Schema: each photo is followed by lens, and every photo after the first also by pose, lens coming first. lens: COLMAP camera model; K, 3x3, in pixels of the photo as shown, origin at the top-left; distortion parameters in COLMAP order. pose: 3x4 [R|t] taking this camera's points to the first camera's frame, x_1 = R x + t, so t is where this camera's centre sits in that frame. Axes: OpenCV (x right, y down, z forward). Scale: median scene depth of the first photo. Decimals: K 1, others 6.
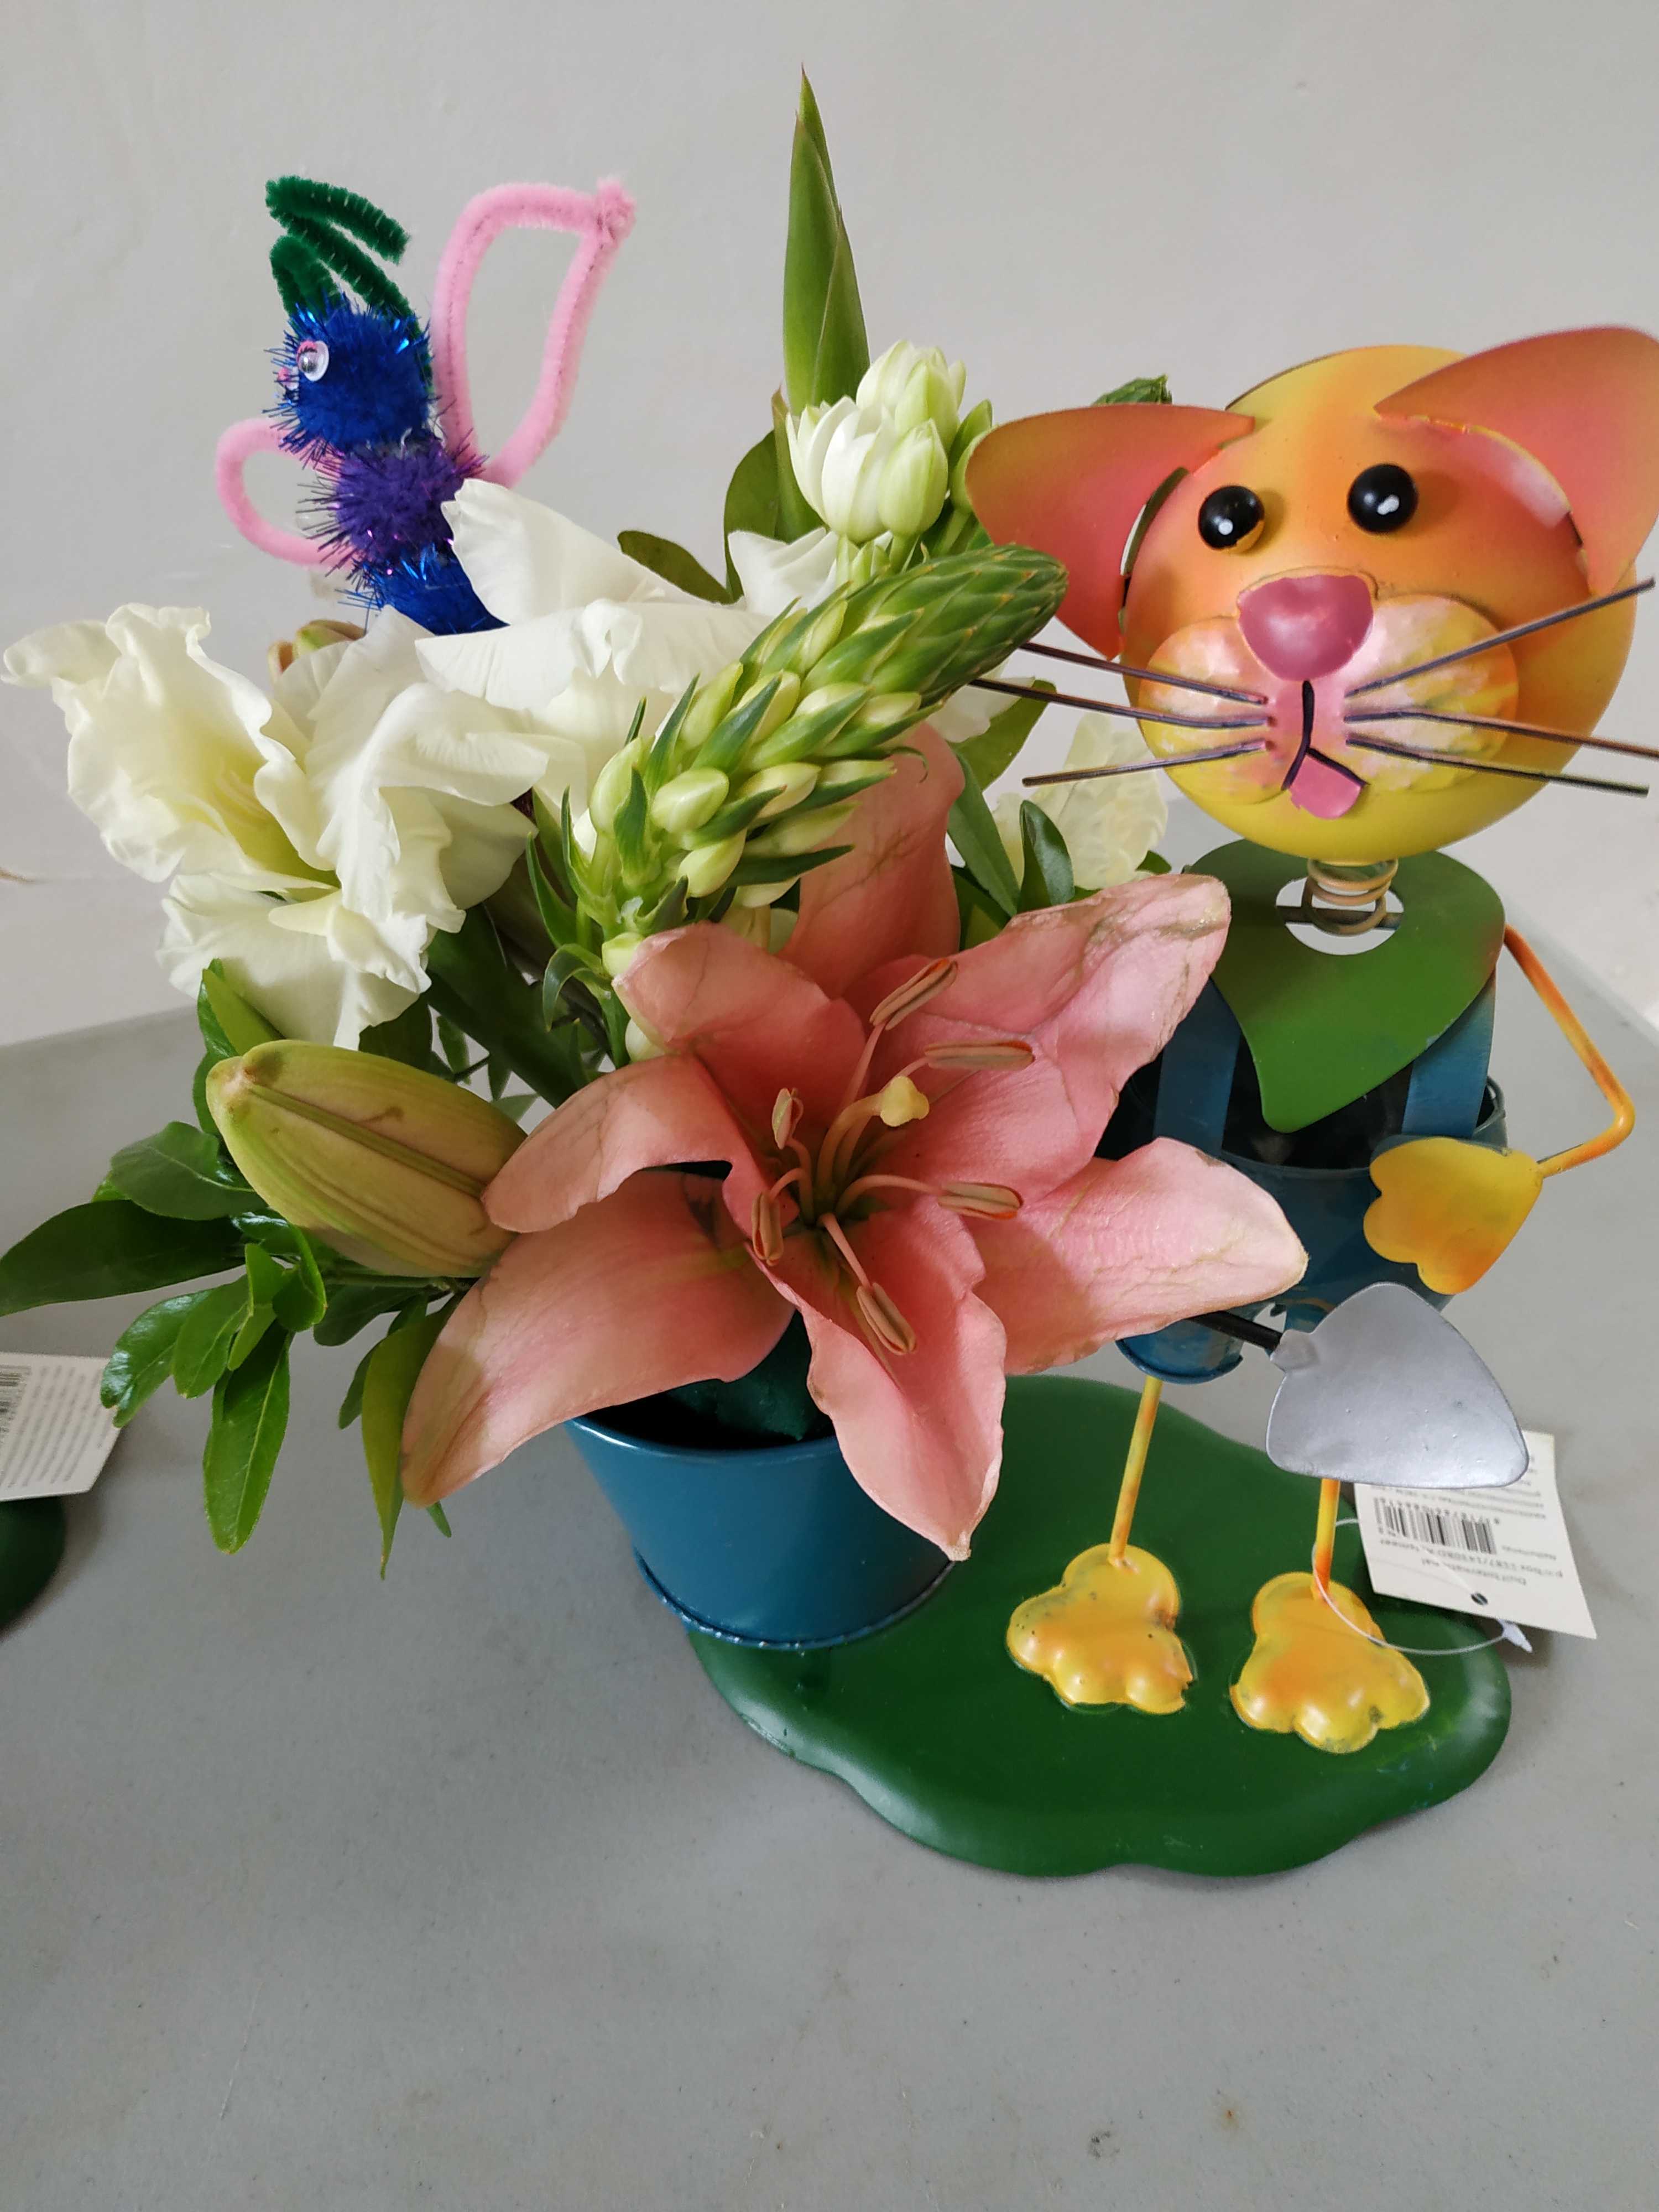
lens RADIAL K [[1570.8, 0, 821.9], [0, 1570.8, 1122.9], [0, 0, 1]] dist [0.176130, -0.406634]
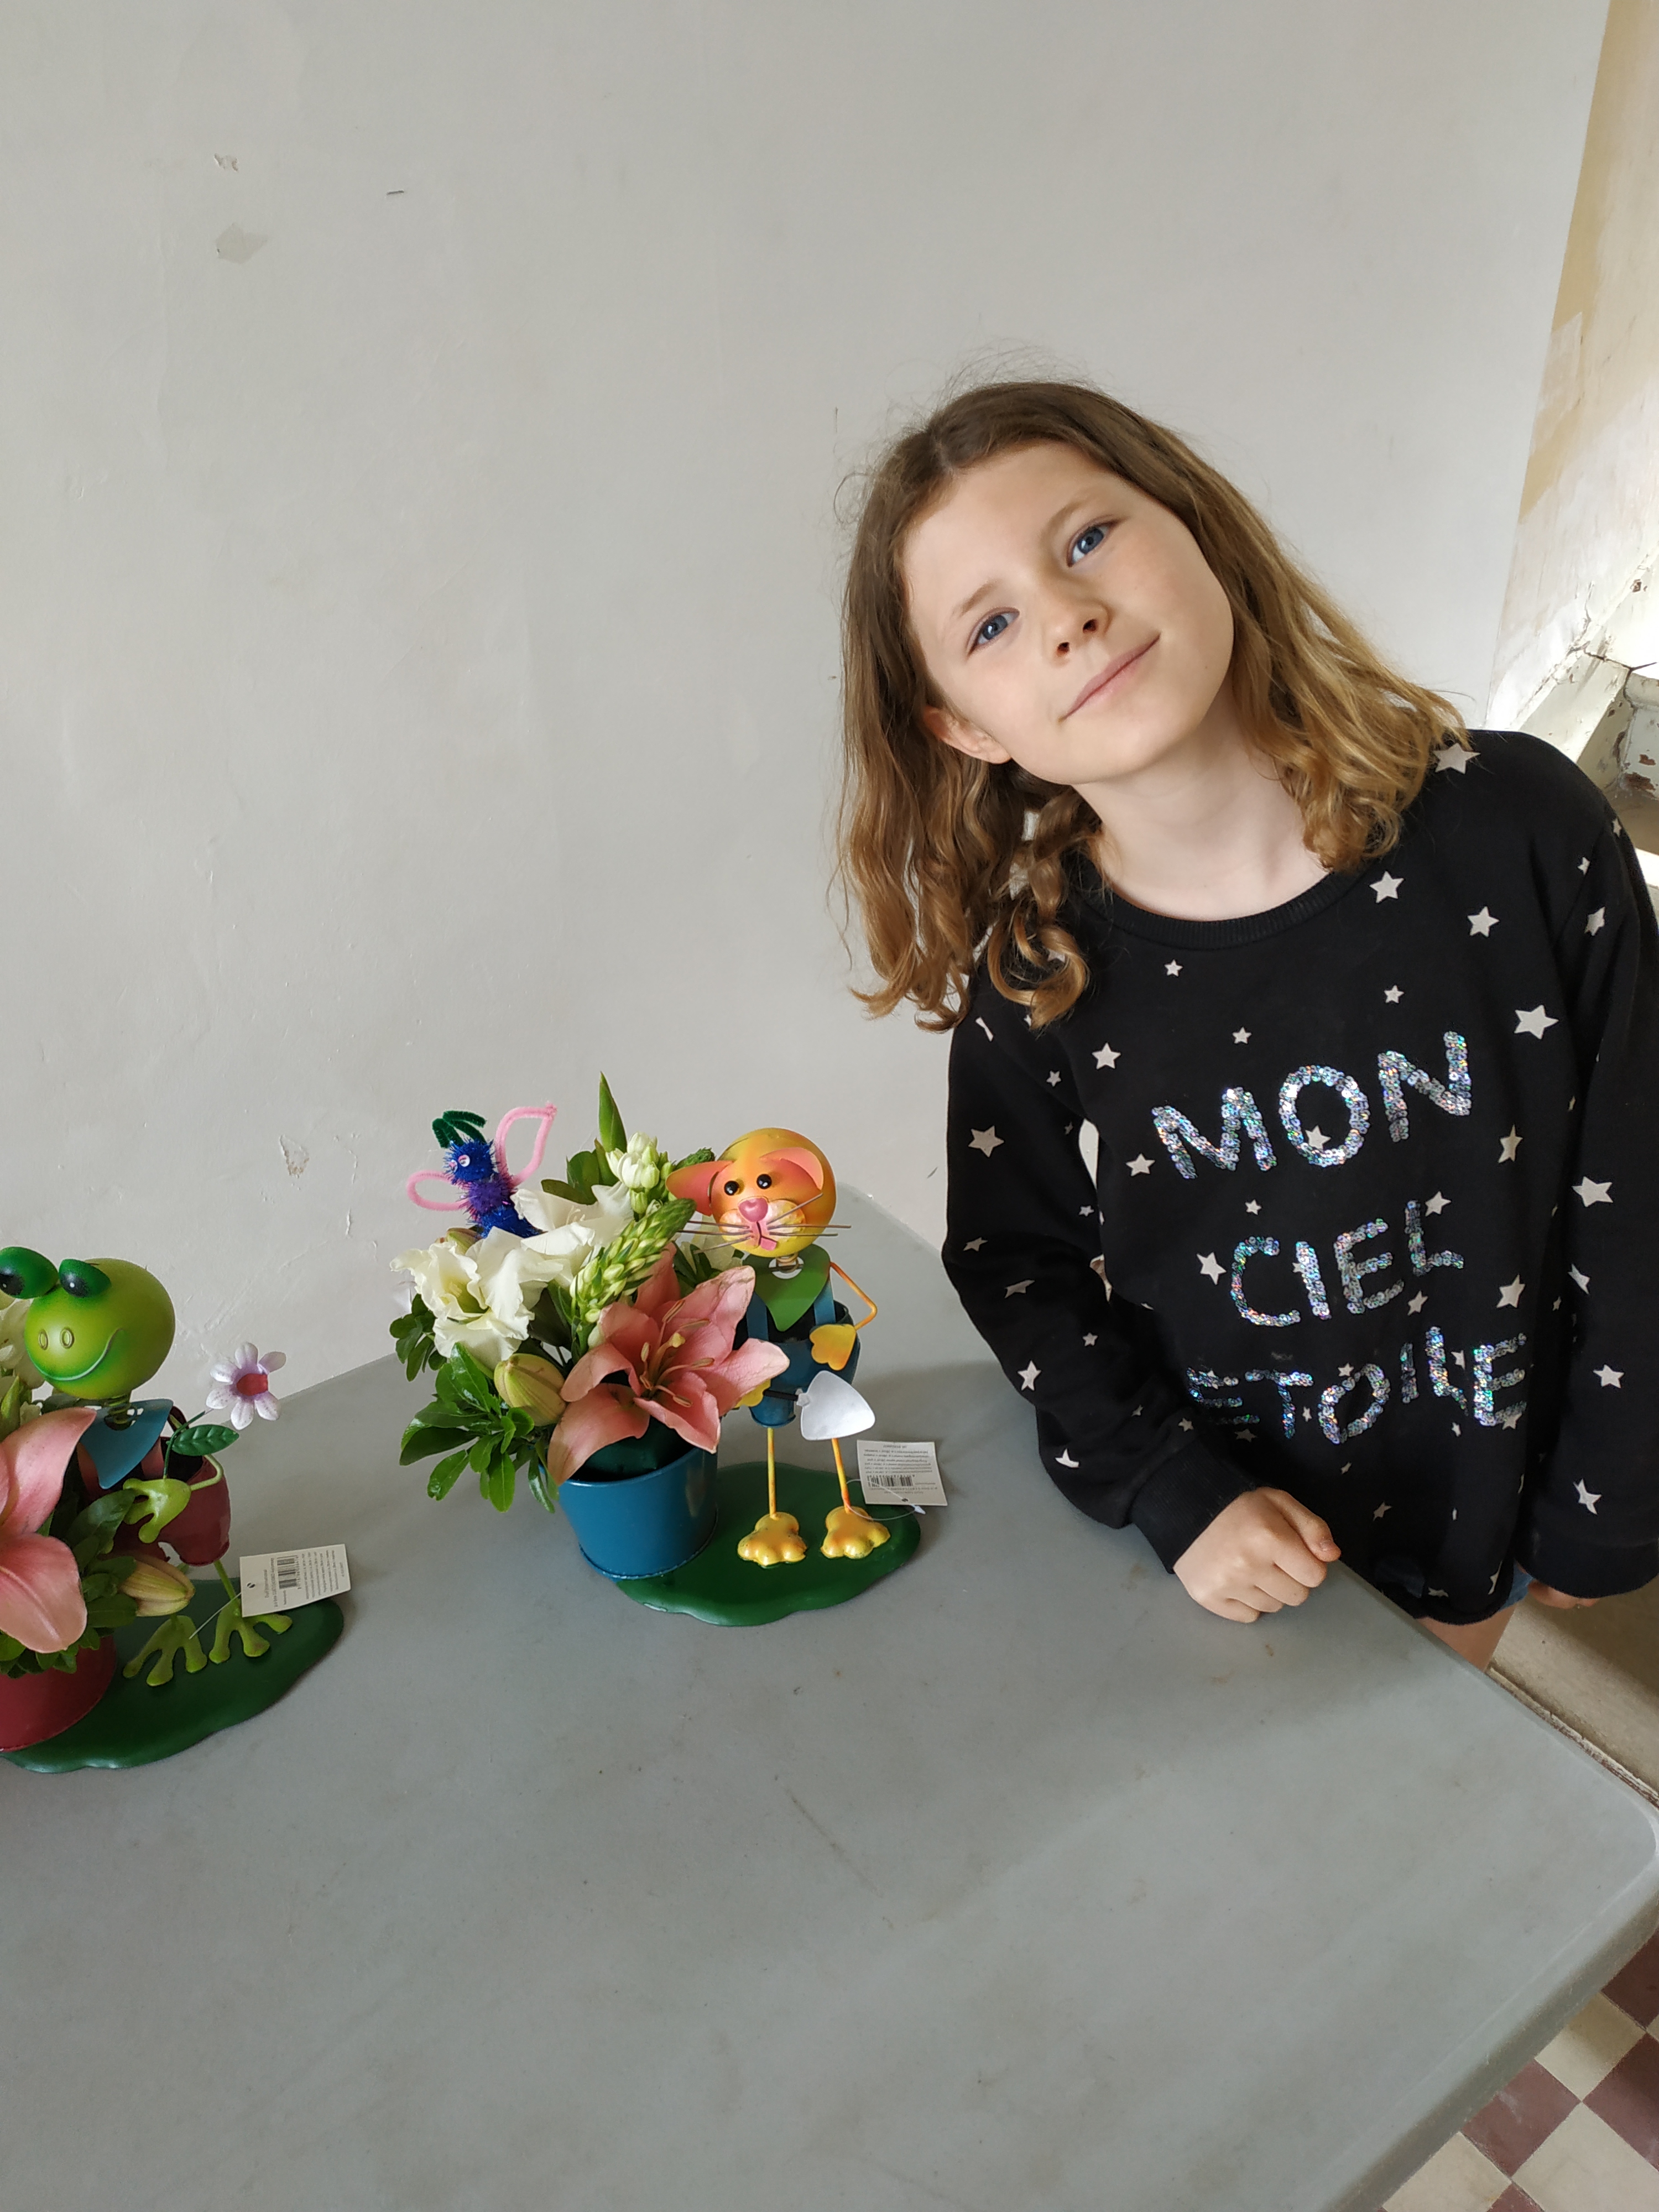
lens RADIAL K [[1570.8, 0, 821.9], [0, 1570.8, 1122.9], [0, 0, 1]] dist [0.176130, -0.406634]
pose [[0.958209, -0.152621, 0.241953, -0.407694], [0.197477, 0.964839, -0.173460, 0.186763], [-0.206972, 0.213992, 0.954657, -2.490539]]
